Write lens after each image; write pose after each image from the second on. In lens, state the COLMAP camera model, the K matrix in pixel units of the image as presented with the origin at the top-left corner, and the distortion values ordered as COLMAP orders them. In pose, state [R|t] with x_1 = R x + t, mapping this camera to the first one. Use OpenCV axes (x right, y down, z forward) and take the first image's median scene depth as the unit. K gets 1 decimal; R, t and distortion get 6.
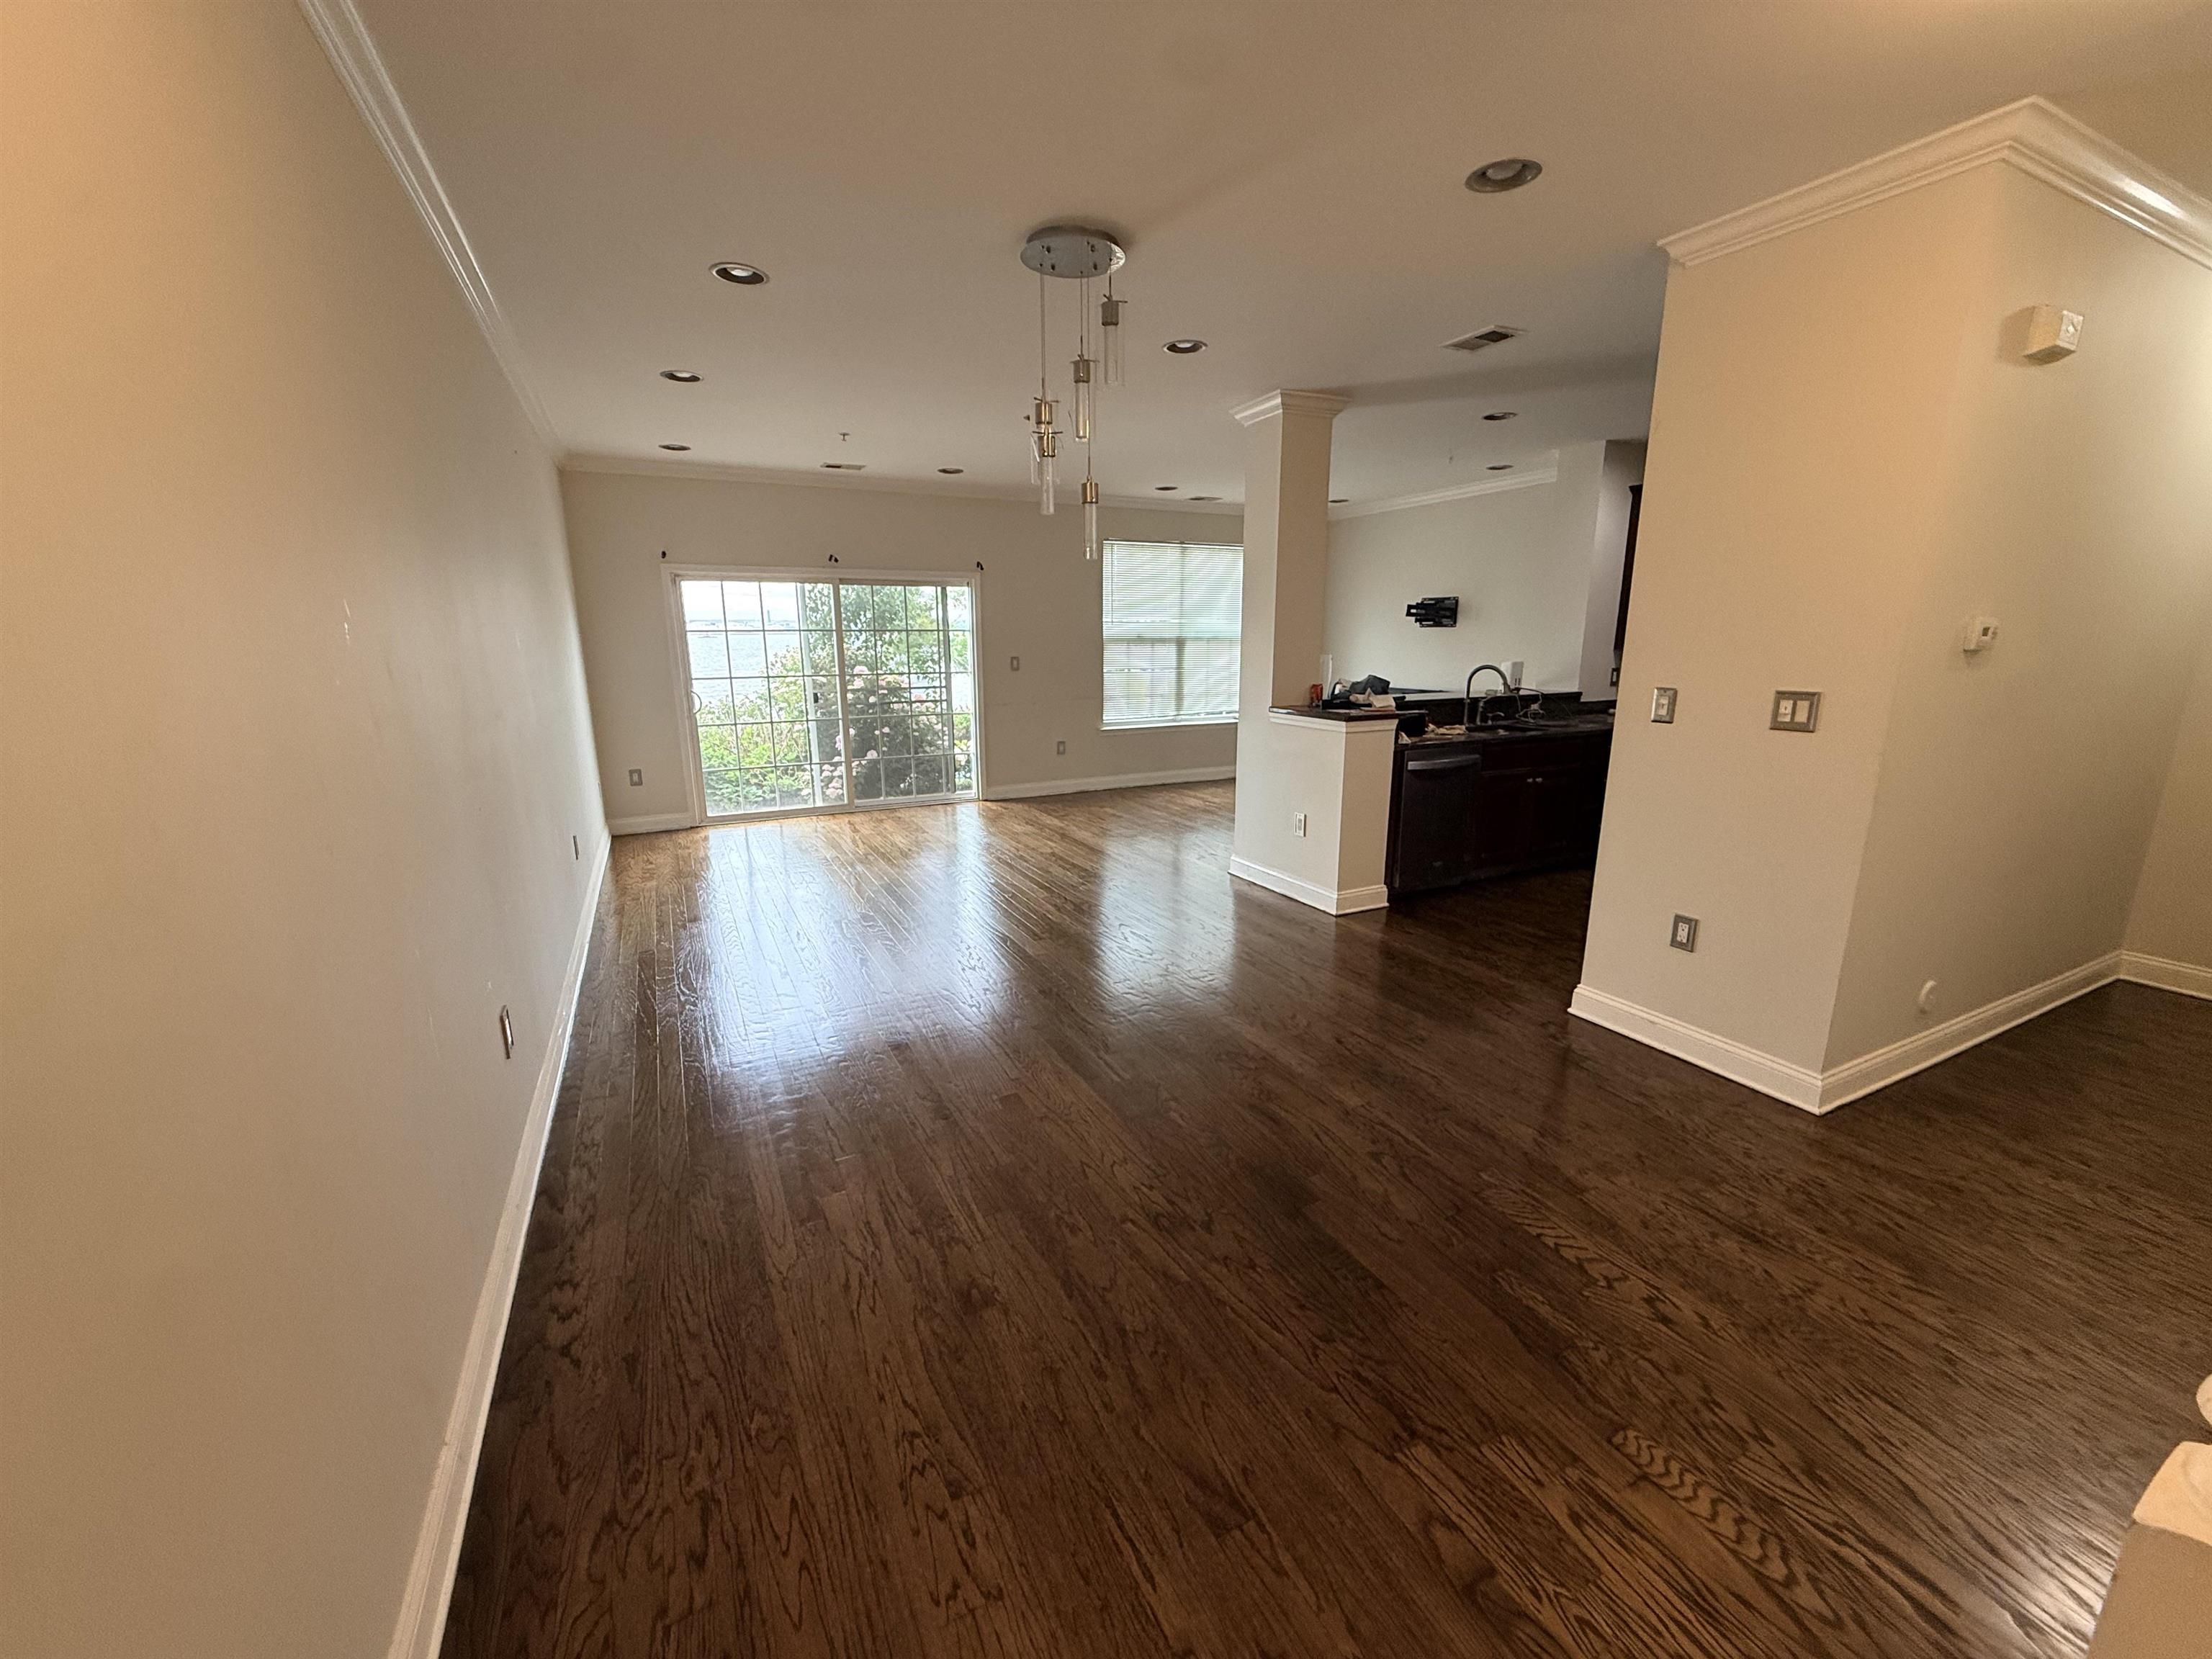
lens RADIAL K [[888.0, 0, 1107.1], [0, 888.0, 830.3], [0, 0, 1]] dist [0.000756, -0.000286]
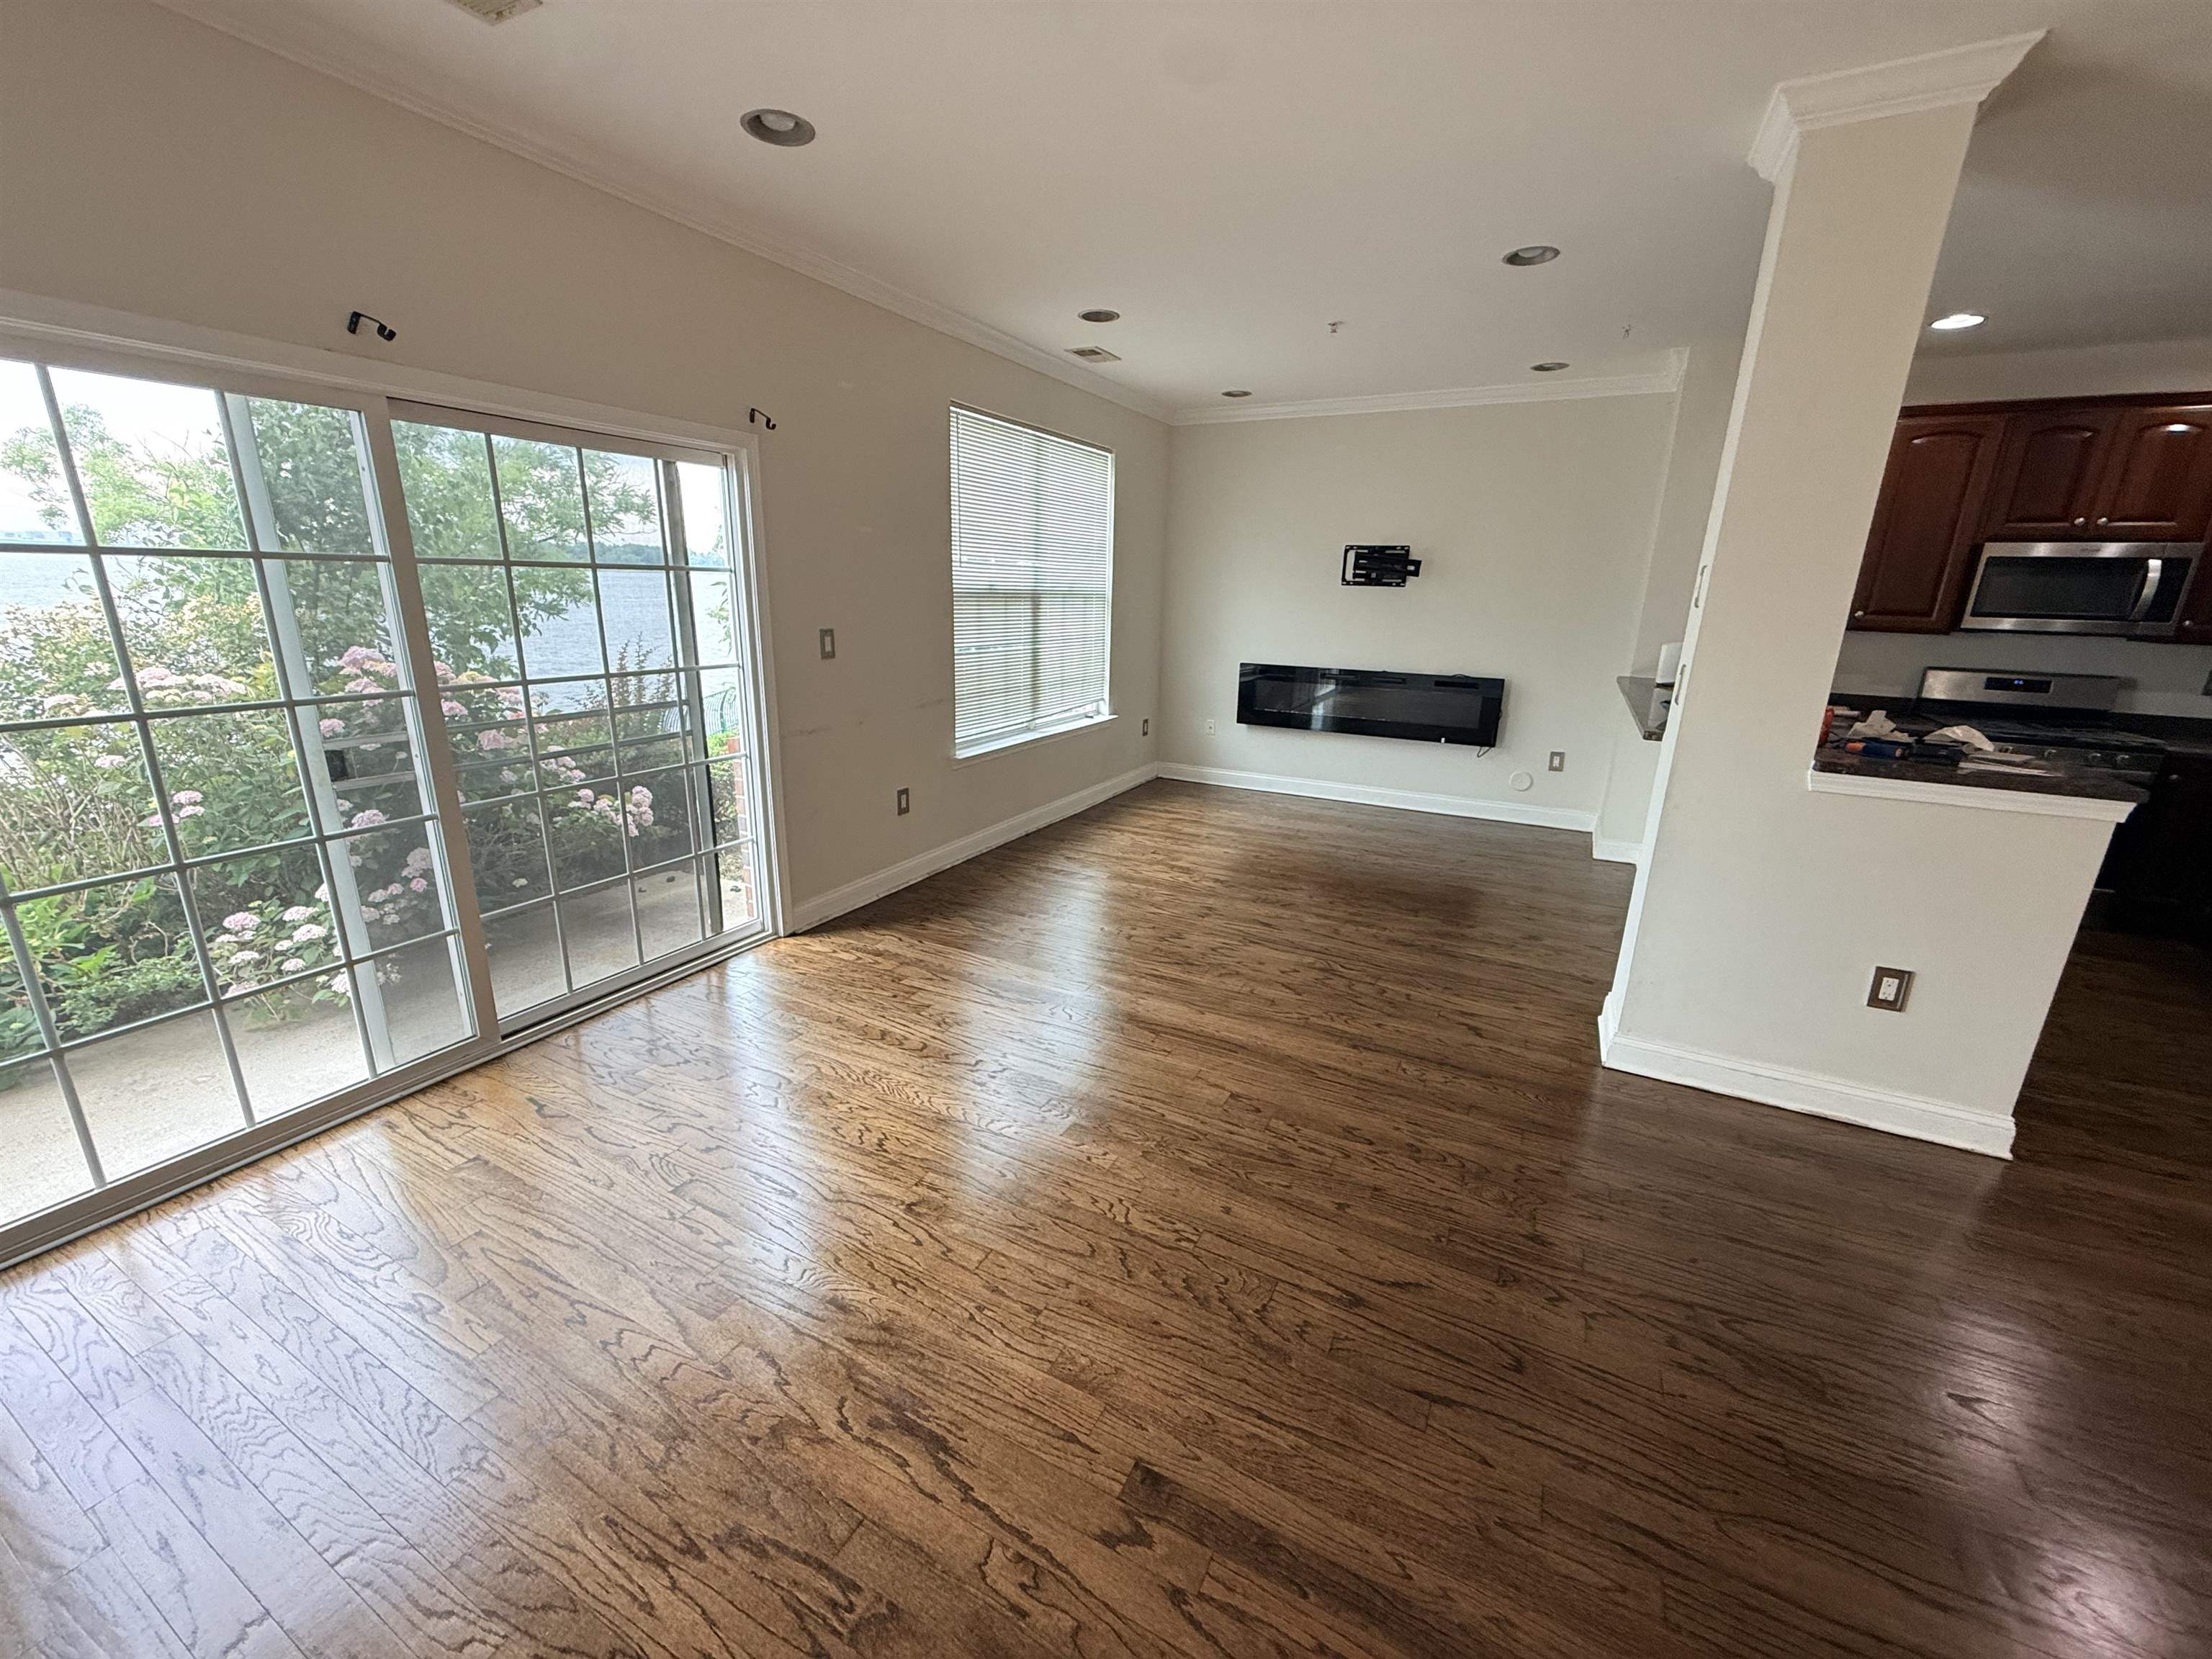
lens RADIAL K [[888.0, 0, 1091.1], [0, 888.0, 834.4], [0, 0, 1]] dist [0.000756, -0.000286]
pose [[0.826949, -0.131420, 0.546702, -0.245662], [0.094758, 0.990968, 0.094883, -0.112138], [-0.554234, -0.026659, 0.831934, 0.496020]]
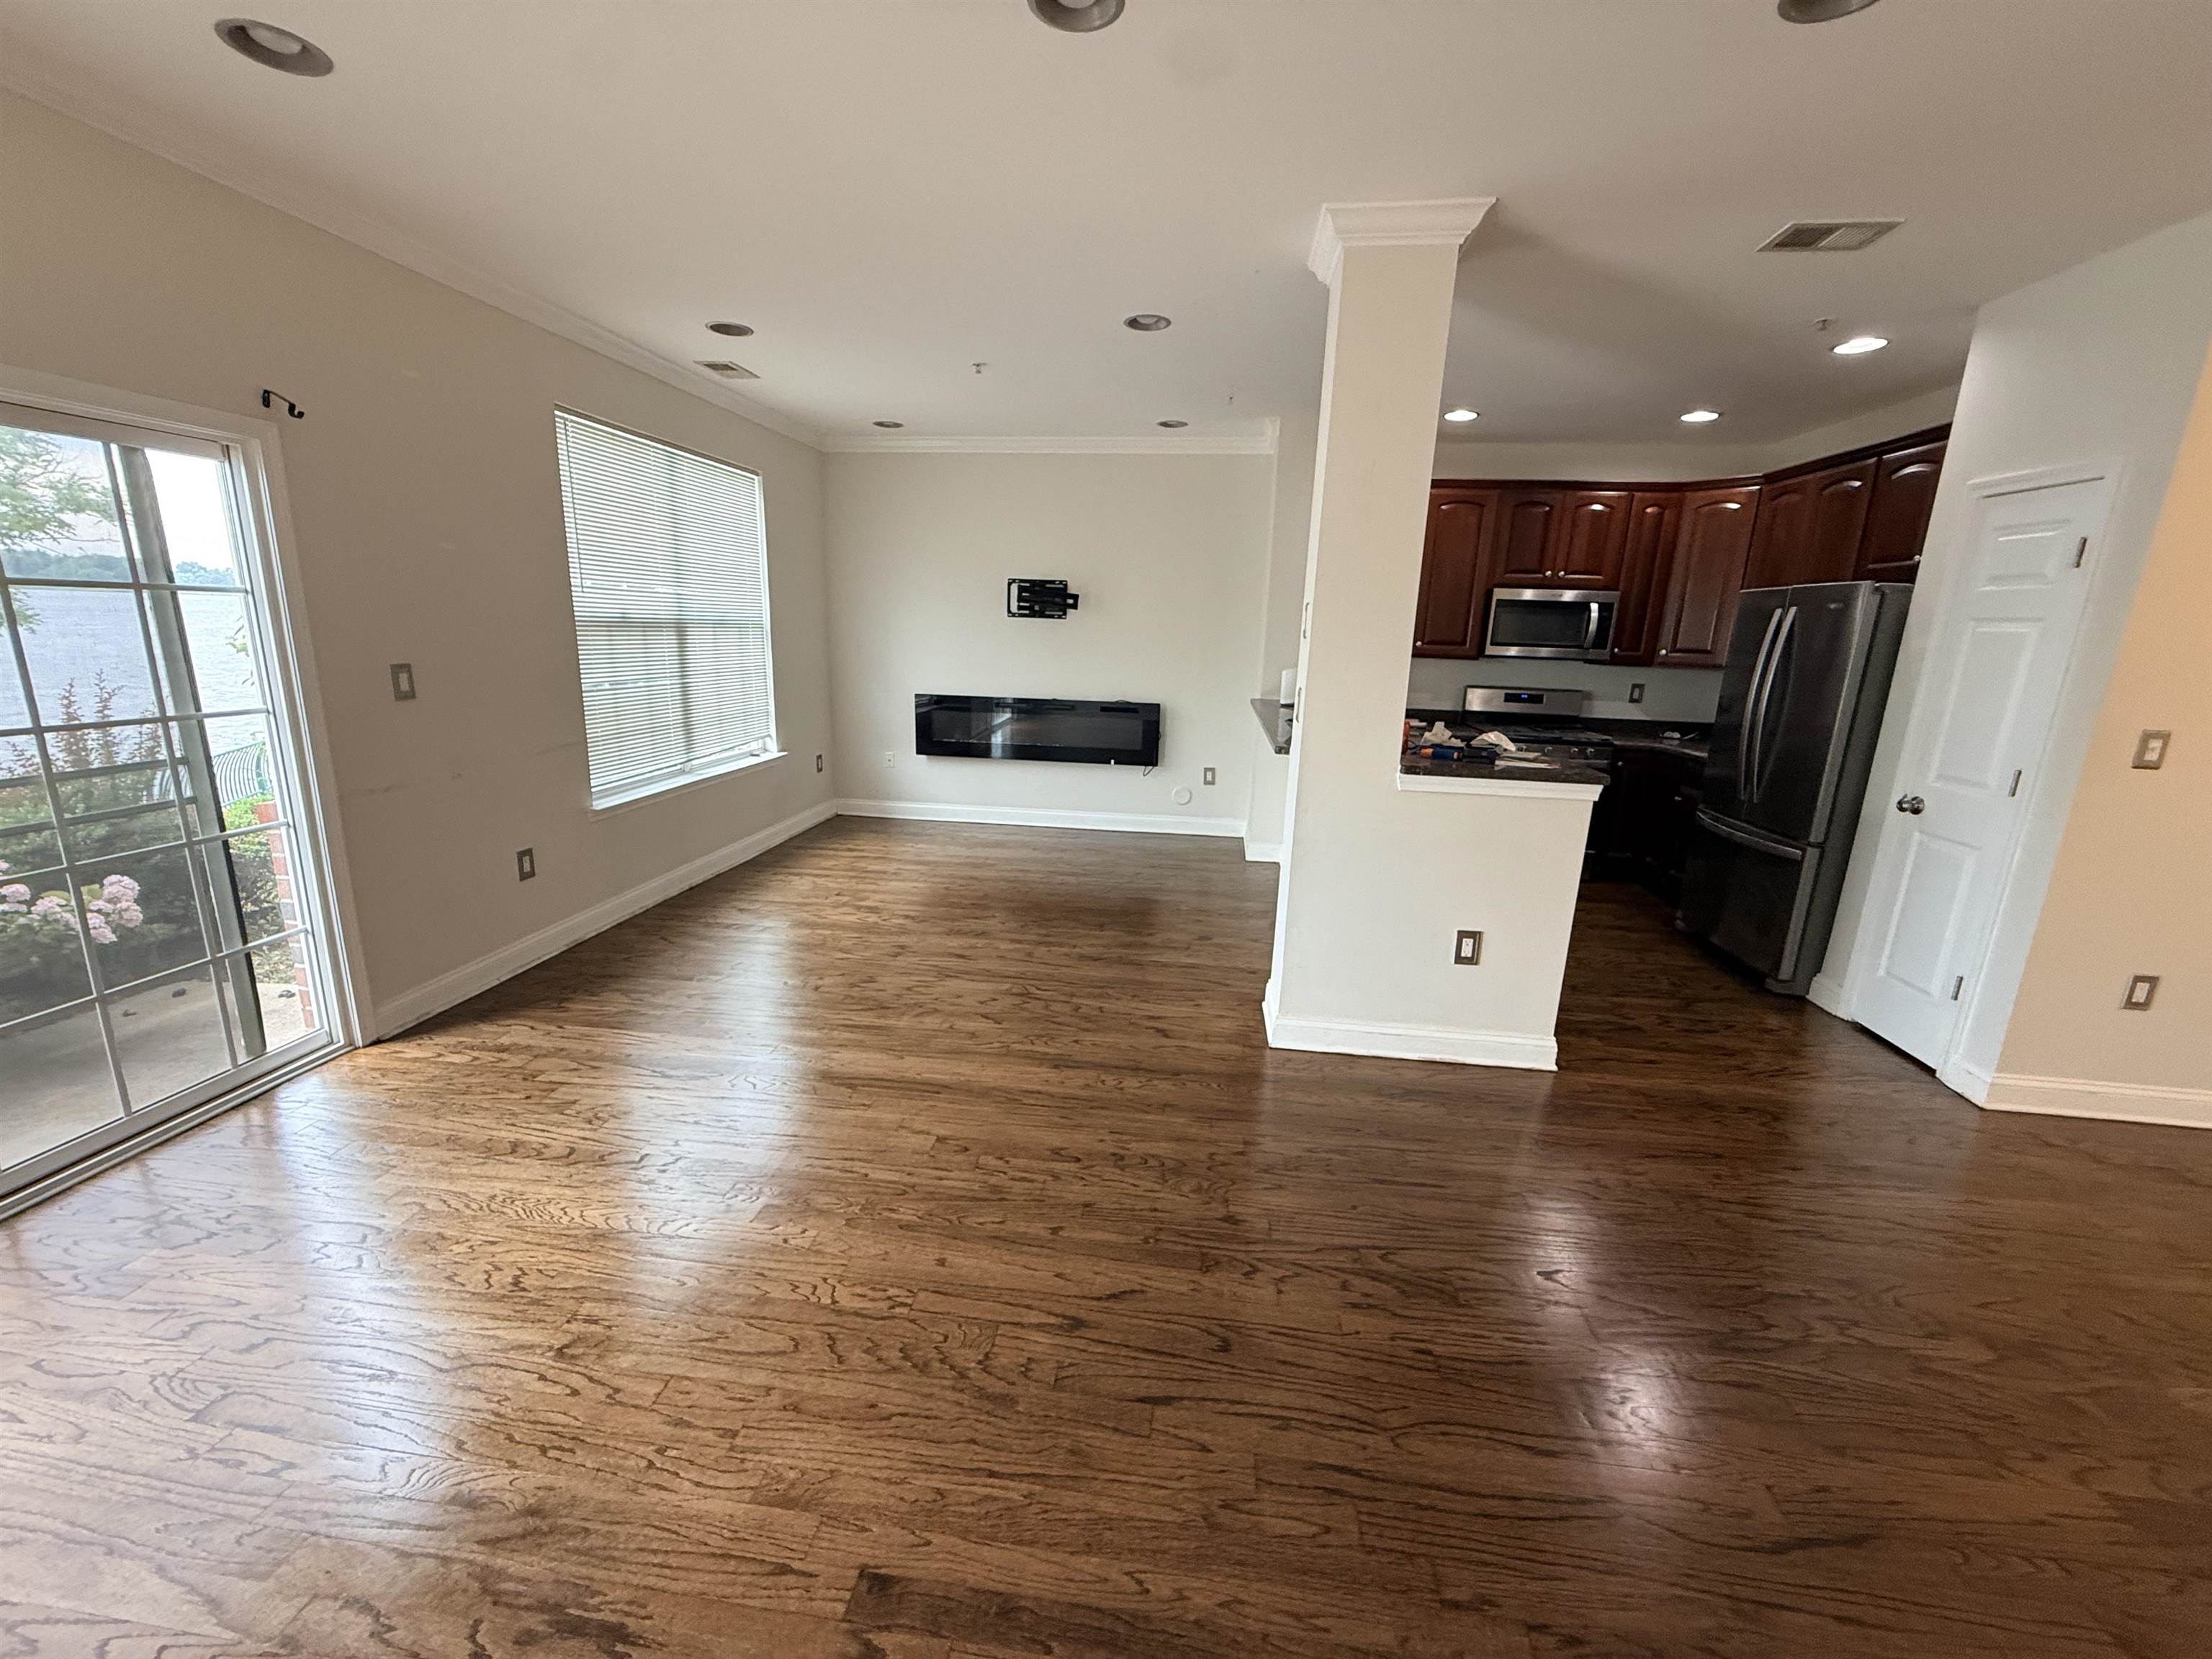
lens RADIAL K [[888.0, 0, 1093.8], [0, 888.0, 834.0], [0, 0, 1]] dist [0.000756, -0.000286]
pose [[0.579909, -0.167000, 0.797381, -0.236148], [0.141834, 0.984513, 0.103041, -0.112662], [-0.802240, 0.053341, 0.594615, 0.499597]]
